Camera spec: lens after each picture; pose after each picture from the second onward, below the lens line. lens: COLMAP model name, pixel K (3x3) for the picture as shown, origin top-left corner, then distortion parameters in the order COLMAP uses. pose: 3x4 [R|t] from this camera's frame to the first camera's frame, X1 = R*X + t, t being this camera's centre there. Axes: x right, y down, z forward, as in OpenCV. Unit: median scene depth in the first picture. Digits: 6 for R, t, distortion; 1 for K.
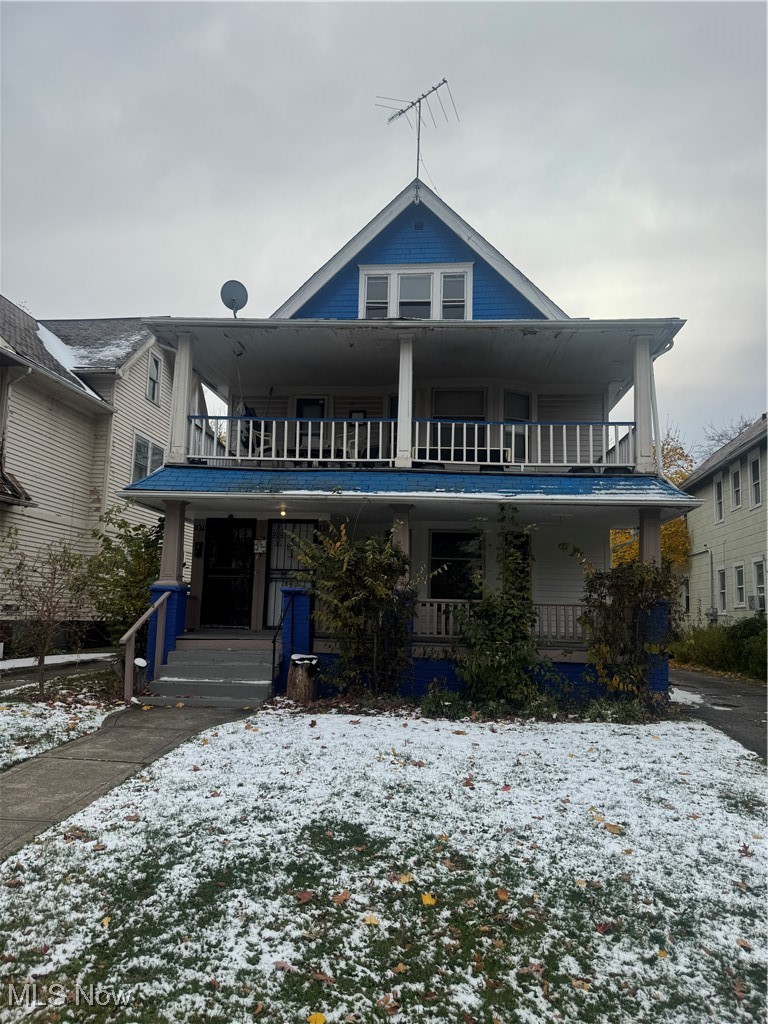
lens RADIAL K [[720.5, 0, 381.1], [0, 720.5, 515.3], [0, 0, 1]] dist [0.041329, -0.008315]
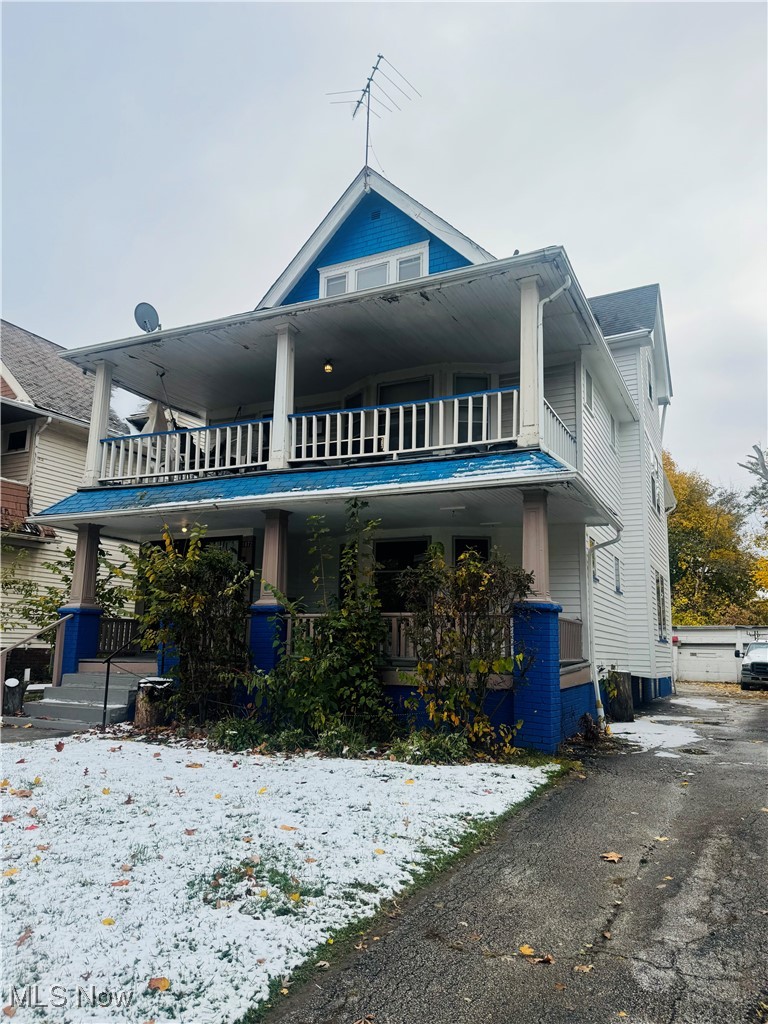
lens RADIAL K [[720.5, 0, 375.9], [0, 720.5, 513.5], [0, 0, 1]] dist [0.041329, -0.008315]
pose [[0.933981, -0.073490, -0.349683, 0.450632], [0.053092, 0.996300, -0.067577, 0.055794], [0.353355, 0.044550, 0.934428, 0.195781]]
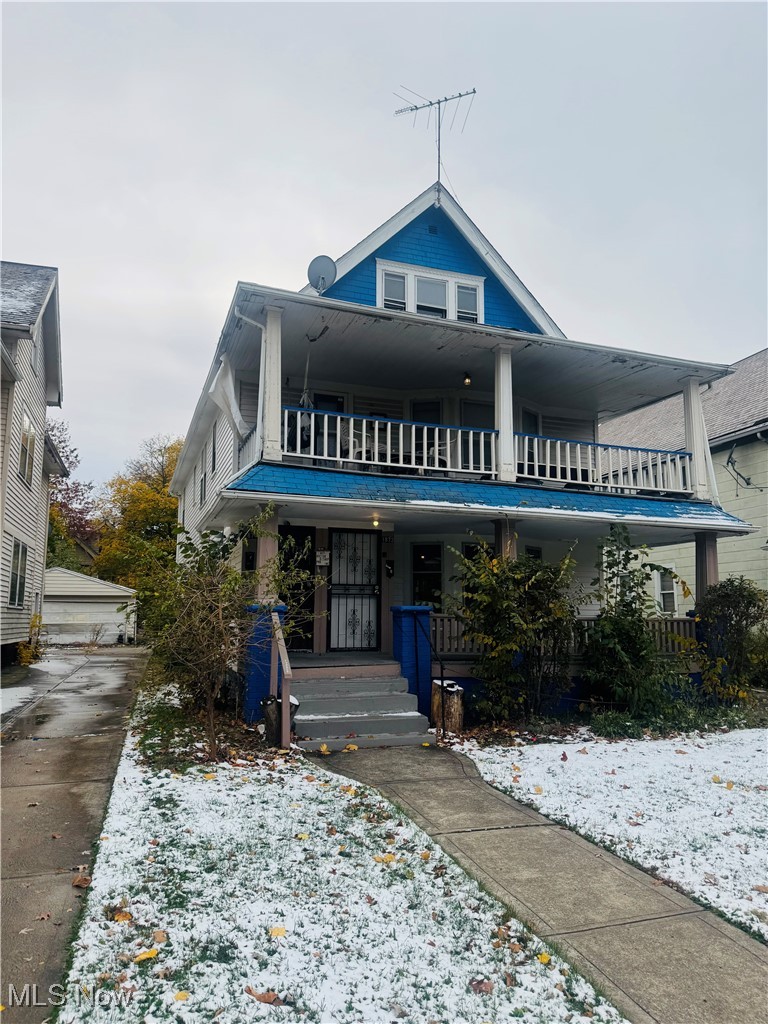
lens RADIAL K [[720.5, 0, 384.2], [0, 720.5, 515.0], [0, 0, 1]] dist [0.041329, -0.008315]
pose [[0.908948, 0.038246, 0.415151, -0.514886], [-0.037808, 0.999242, -0.009277, -0.005561], [-0.415191, -0.007263, 0.909705, 0.177305]]
